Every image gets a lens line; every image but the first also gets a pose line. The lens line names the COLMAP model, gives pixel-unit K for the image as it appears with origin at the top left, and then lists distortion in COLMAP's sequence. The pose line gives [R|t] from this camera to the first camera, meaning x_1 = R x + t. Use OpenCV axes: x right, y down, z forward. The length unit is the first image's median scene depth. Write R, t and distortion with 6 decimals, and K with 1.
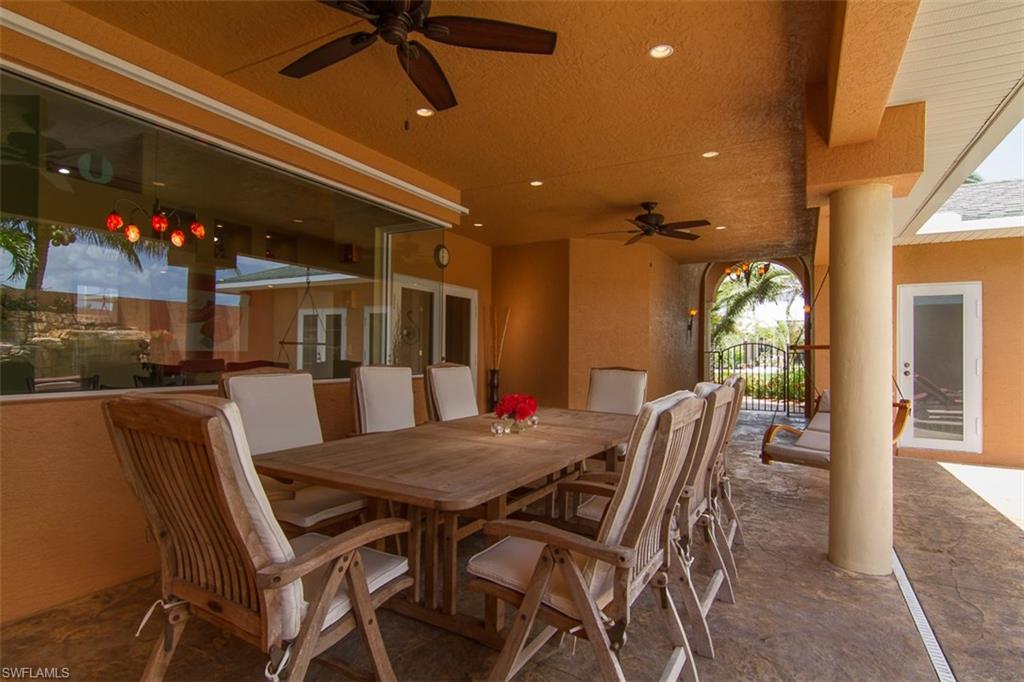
lens RADIAL K [[524.6, 0, 512.0], [0, 524.6, 341.0], [0, 0, 1]] dist [0.002539, 0.000515]
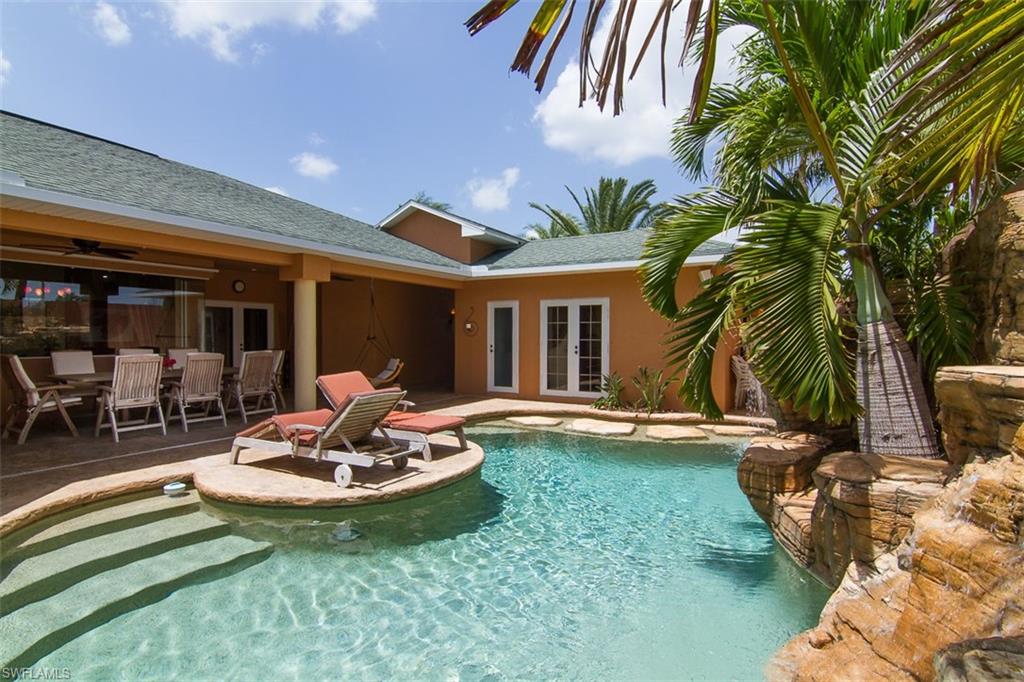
lens RADIAL K [[524.6, 0, 512.0], [0, 524.6, 341.0], [0, 0, 1]] dist [0.002539, 0.000515]
pose [[0.999839, -0.008434, -0.015833, 0.804894], [0.008763, 0.999745, 0.020819, -0.008438], [0.015653, -0.020954, 0.999658, -0.735692]]
